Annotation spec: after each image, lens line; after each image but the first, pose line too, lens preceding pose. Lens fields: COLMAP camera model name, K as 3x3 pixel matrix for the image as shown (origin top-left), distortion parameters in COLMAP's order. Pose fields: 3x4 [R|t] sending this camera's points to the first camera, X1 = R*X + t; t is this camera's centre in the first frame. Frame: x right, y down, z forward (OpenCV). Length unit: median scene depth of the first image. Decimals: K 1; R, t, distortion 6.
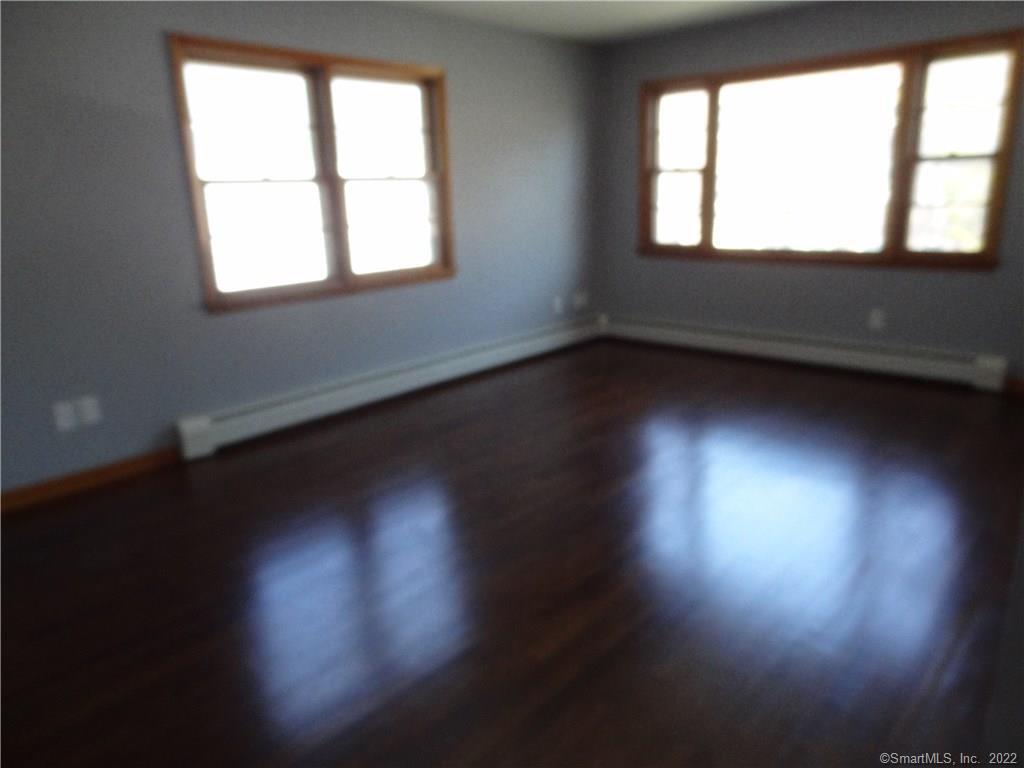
lens RADIAL K [[721.8, 0, 512.3], [0, 721.8, 382.3], [0, 0, 1]] dist [0.008133, -0.000898]
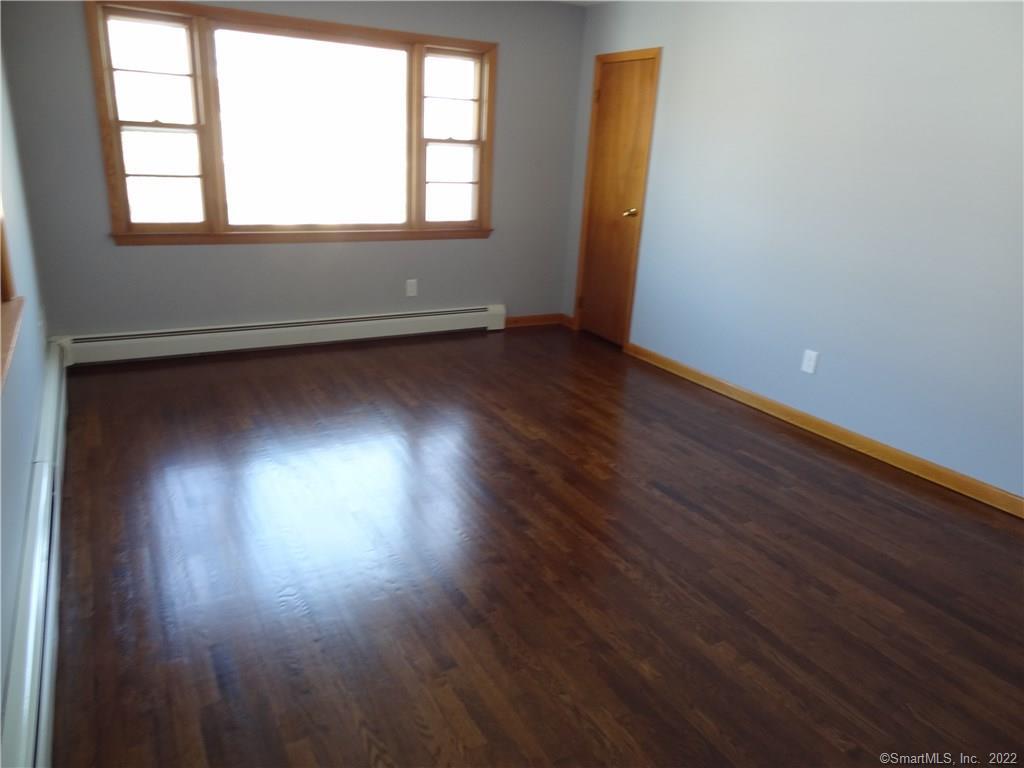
lens RADIAL K [[721.8, 0, 512.3], [0, 721.8, 382.3], [0, 0, 1]] dist [0.008133, -0.000898]
pose [[0.367189, -0.239092, 0.898892, -0.458205], [0.189953, 0.965307, 0.179163, -0.115816], [-0.910544, 0.104960, 0.399866, 0.449099]]
